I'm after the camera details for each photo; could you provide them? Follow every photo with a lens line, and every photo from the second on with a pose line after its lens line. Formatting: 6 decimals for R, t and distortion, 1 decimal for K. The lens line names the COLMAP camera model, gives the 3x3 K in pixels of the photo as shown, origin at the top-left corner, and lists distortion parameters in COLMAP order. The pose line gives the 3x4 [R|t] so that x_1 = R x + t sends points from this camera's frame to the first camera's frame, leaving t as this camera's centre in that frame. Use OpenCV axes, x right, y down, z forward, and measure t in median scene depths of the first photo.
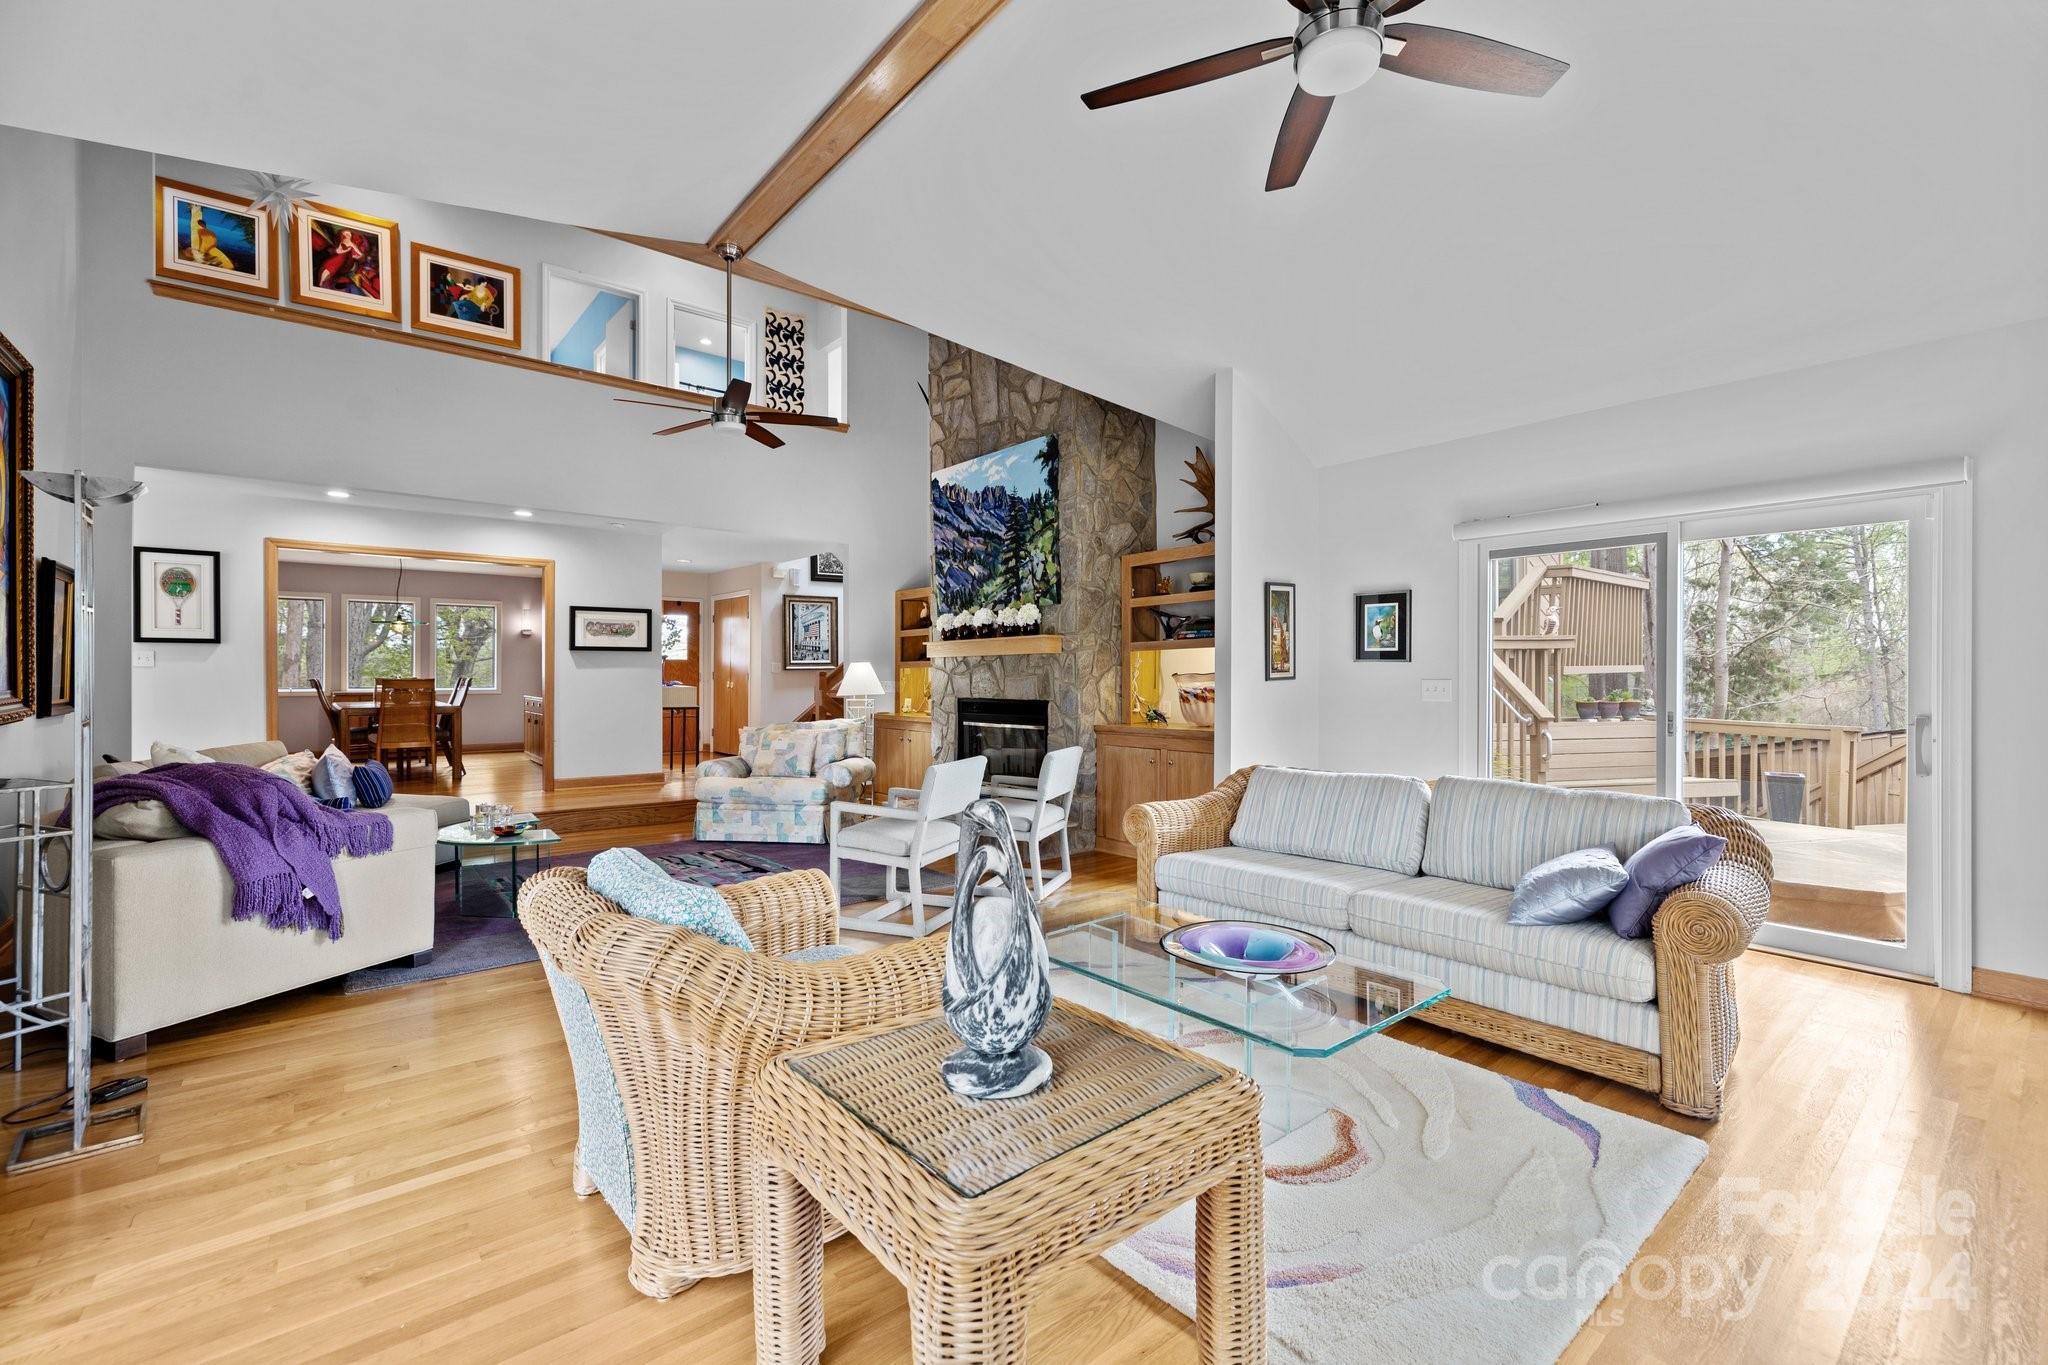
lens RADIAL K [[885.4, 0, 1033.6], [0, 885.4, 673.9], [0, 0, 1]] dist [-0.001148, -0.000207]
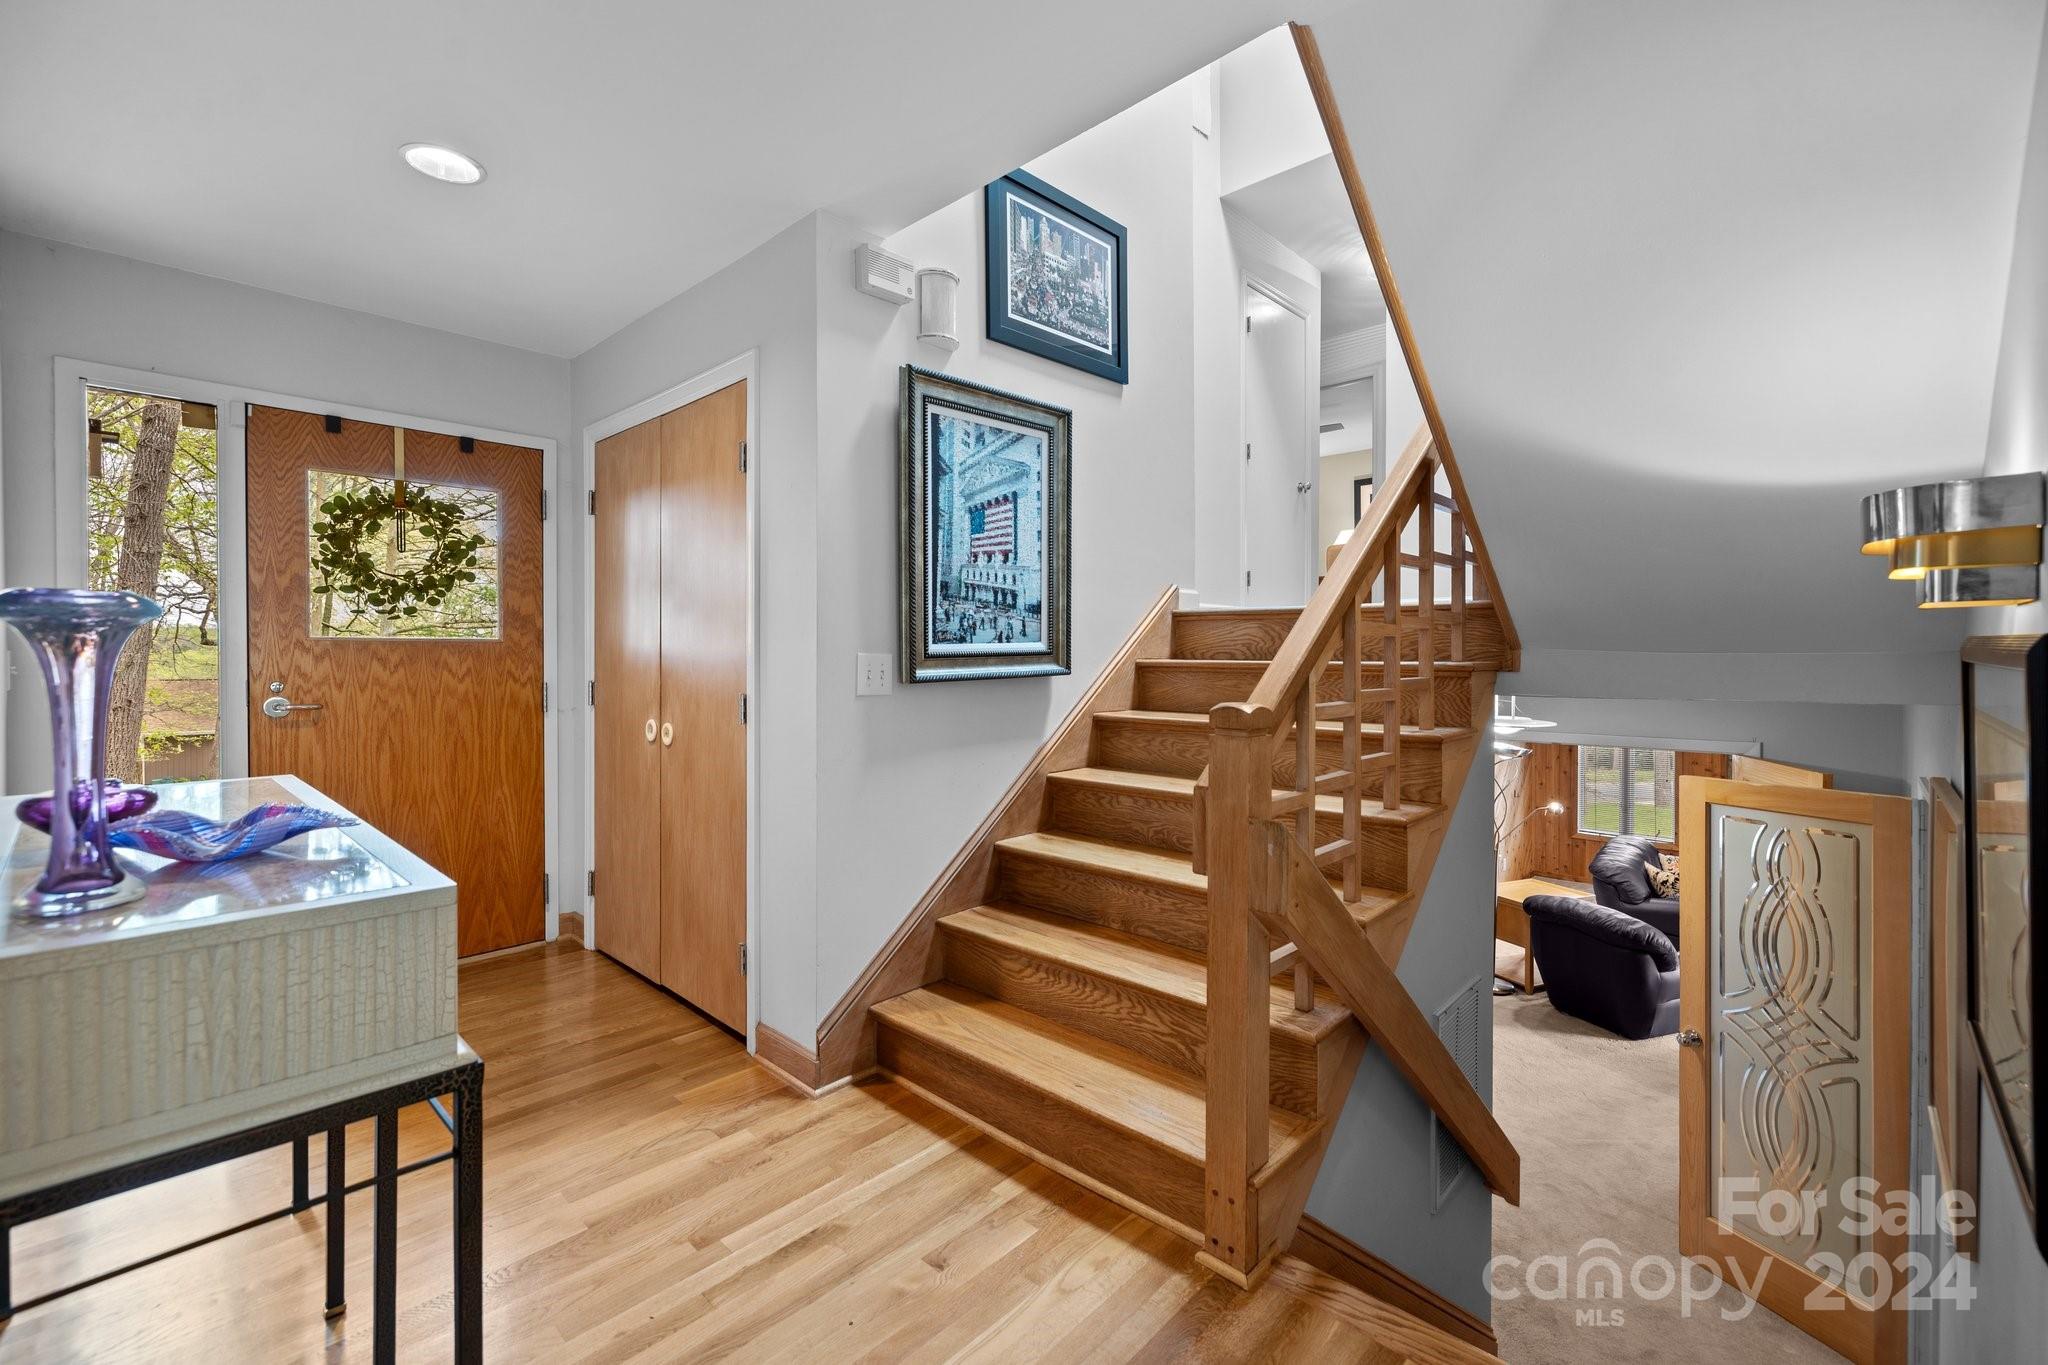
lens RADIAL K [[875.6, 0, 1029.9], [0, 875.6, 650.7], [0, 0, 1]] dist [-0.001219, -0.000151]
pose [[0.992157, -0.003353, 0.124955, -0.426337], [0.002632, 0.999979, 0.005941, -0.022632], [-0.124972, -0.005565, 0.992145, 1.164490]]
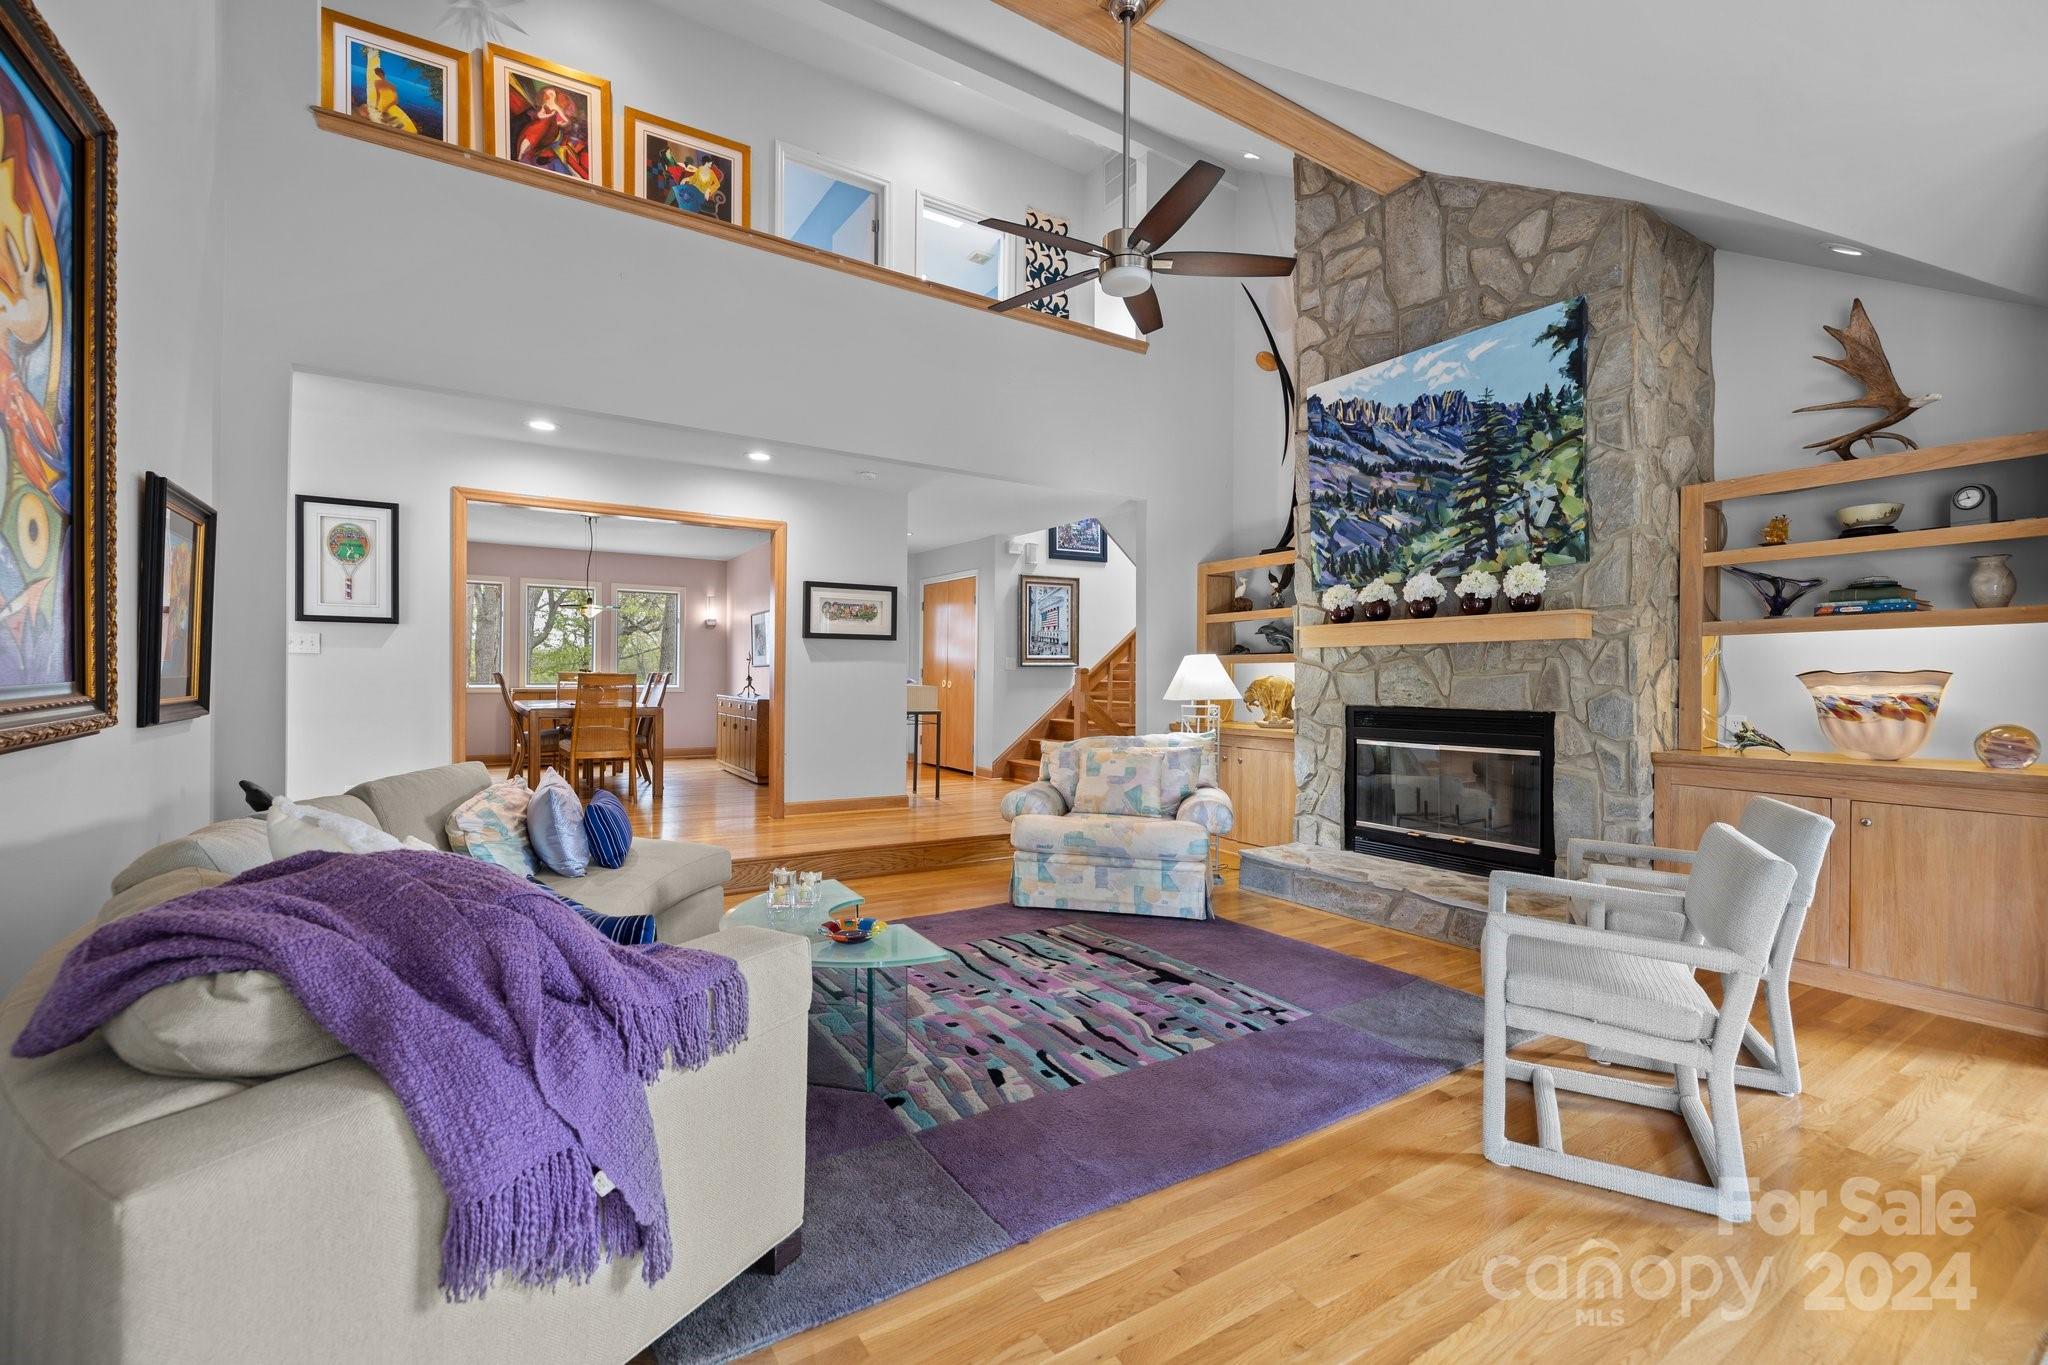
lens RADIAL K [[878.6, 0, 1022.2], [0, 878.6, 677.0], [0, 0, 1]] dist [-0.000455, -0.000156]
pose [[0.992560, 0.007639, -0.121520, -0.276986], [-0.007477, 0.999970, 0.001794, 0.005680], [0.121530, -0.000872, 0.992587, 0.296001]]
